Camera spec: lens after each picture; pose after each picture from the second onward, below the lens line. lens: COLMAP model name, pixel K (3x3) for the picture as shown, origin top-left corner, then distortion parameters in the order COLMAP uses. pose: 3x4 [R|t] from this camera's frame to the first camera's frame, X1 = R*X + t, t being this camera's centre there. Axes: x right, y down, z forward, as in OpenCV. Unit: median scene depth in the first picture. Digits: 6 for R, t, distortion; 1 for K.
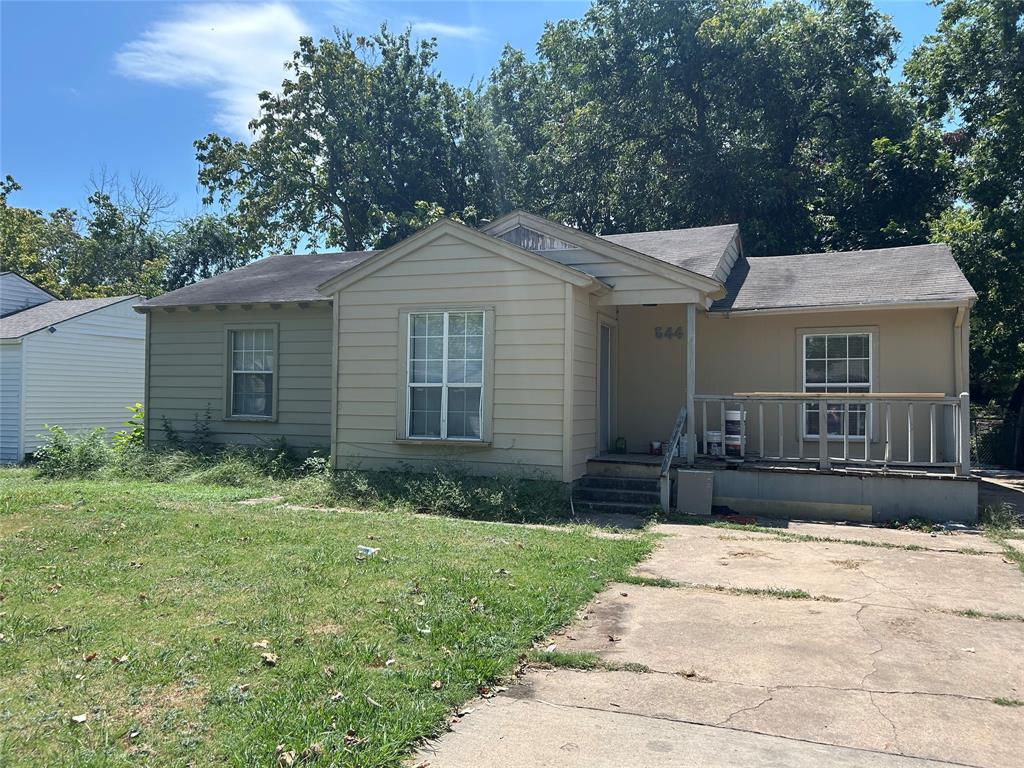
lens RADIAL K [[797.9, 0, 512.0], [0, 797.9, 384.0], [0, 0, 1]] dist [0.029602, -0.028216]
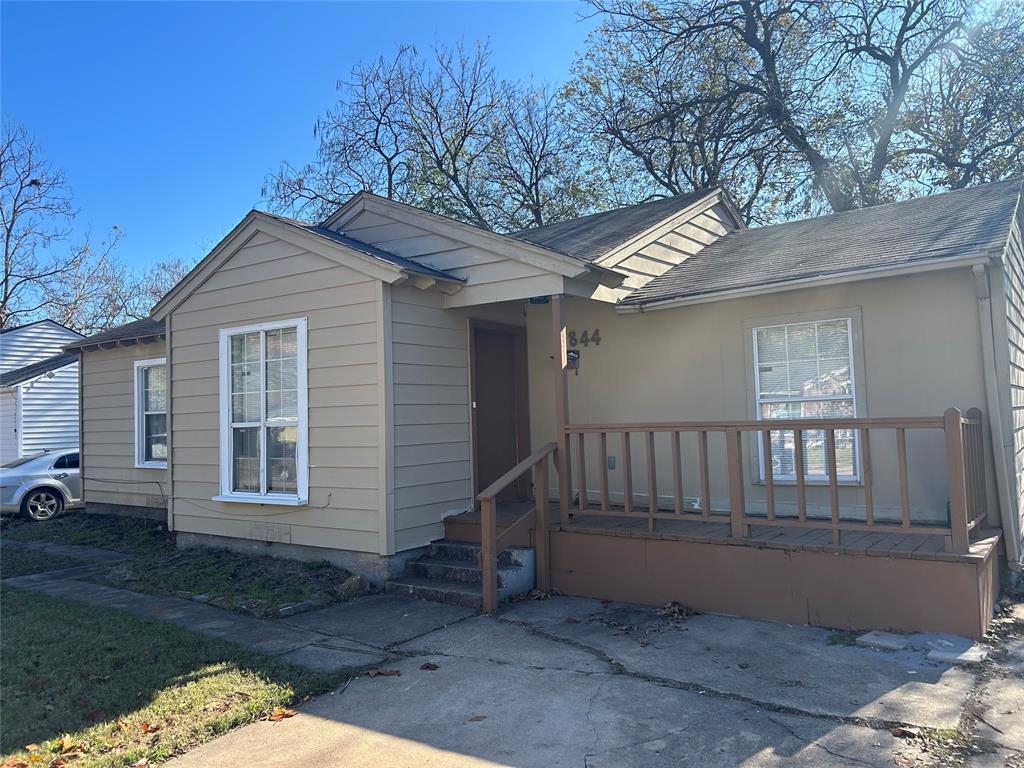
lens RADIAL K [[797.9, 0, 512.0], [0, 797.9, 384.0], [0, 0, 1]] dist [0.029602, -0.028216]
pose [[0.976390, -0.053104, -0.209385, 0.314068], [0.048455, 0.998453, -0.027271, -0.005250], [0.210510, 0.016482, 0.977453, 0.292971]]
